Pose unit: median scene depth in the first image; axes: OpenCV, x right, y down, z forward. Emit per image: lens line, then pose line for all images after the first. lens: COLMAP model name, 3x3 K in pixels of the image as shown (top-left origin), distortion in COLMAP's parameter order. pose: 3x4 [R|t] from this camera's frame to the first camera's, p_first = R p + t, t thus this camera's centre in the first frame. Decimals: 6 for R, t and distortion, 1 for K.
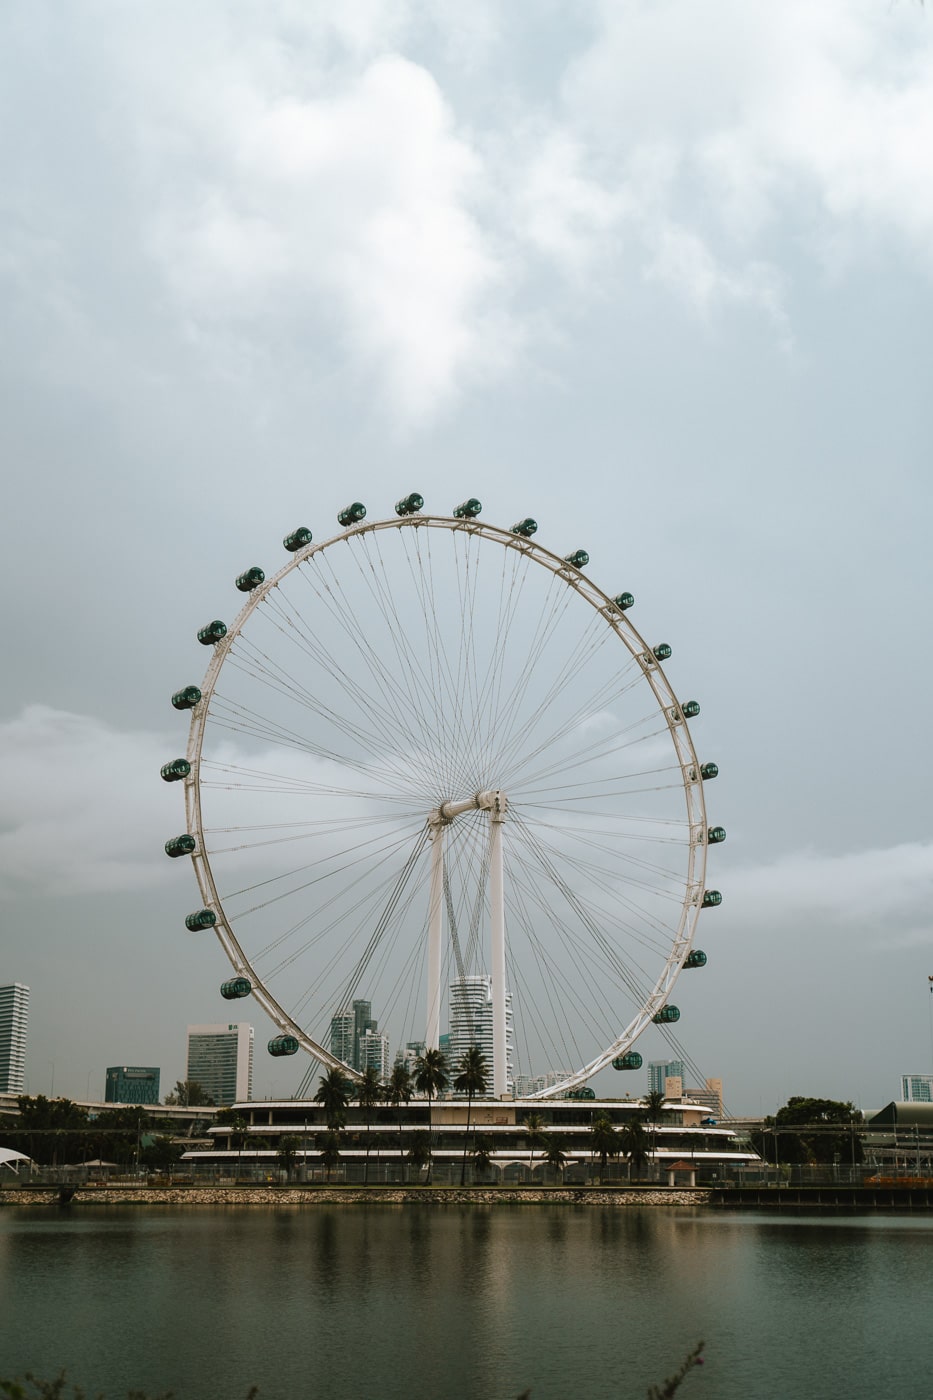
lens RADIAL K [[1910.9, 0, 474.9], [0, 1910.9, 701.8], [0, 0, 1]] dist [0.013160, 0.000000]
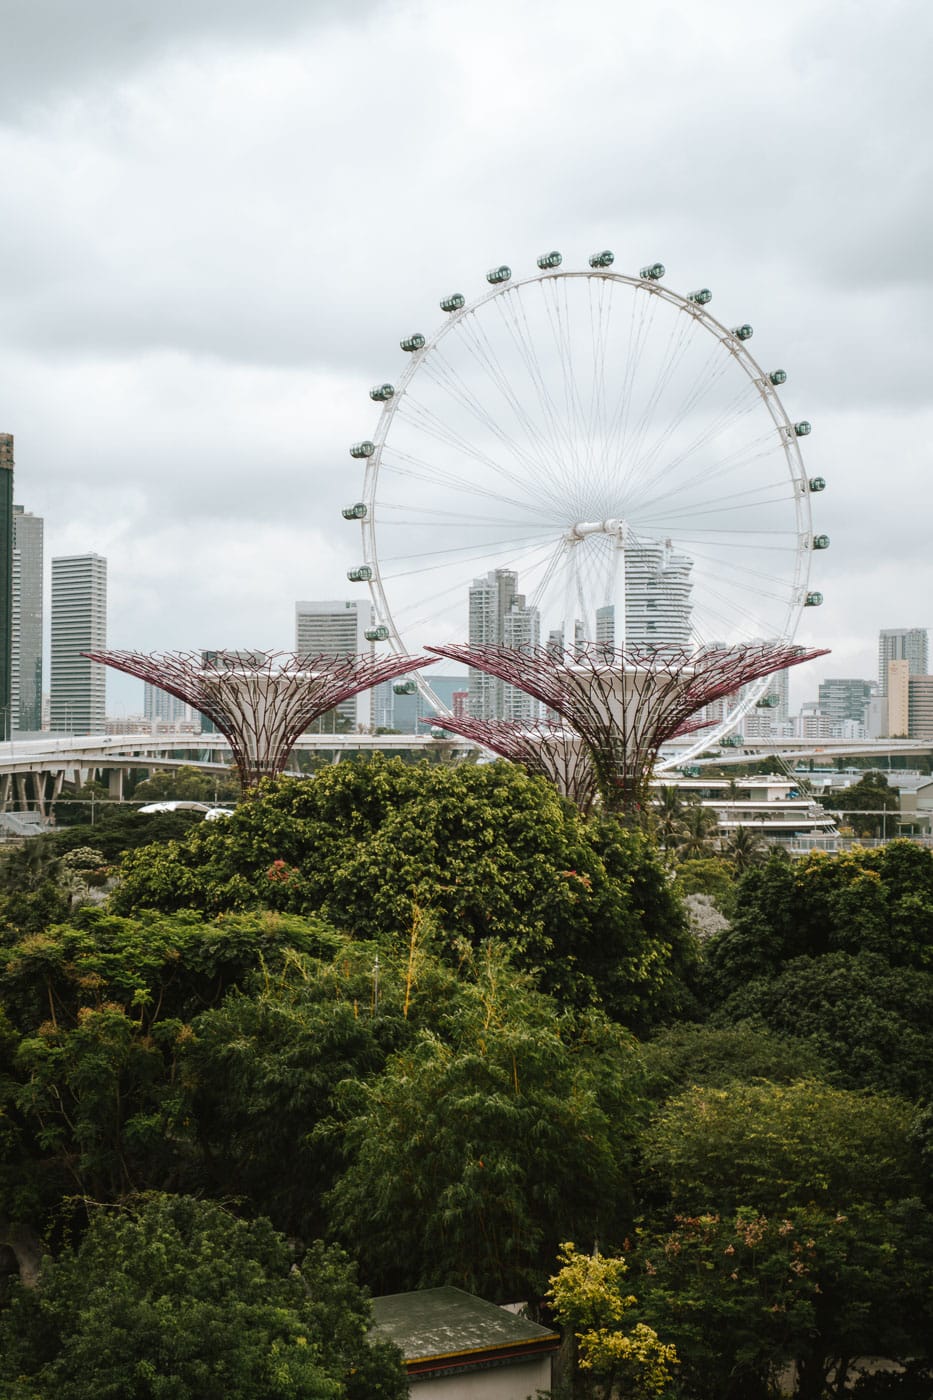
lens RADIAL K [[3009.7, 0, 464.0], [0, 3009.7, 697.9], [0, 0, 1]] dist [0.533863, 0.000000]
pose [[0.997341, 0.014015, -0.071515, 0.045989], [0.002665, 0.973664, 0.227971, -0.251781], [0.072826, -0.227556, 0.971038, -0.781926]]
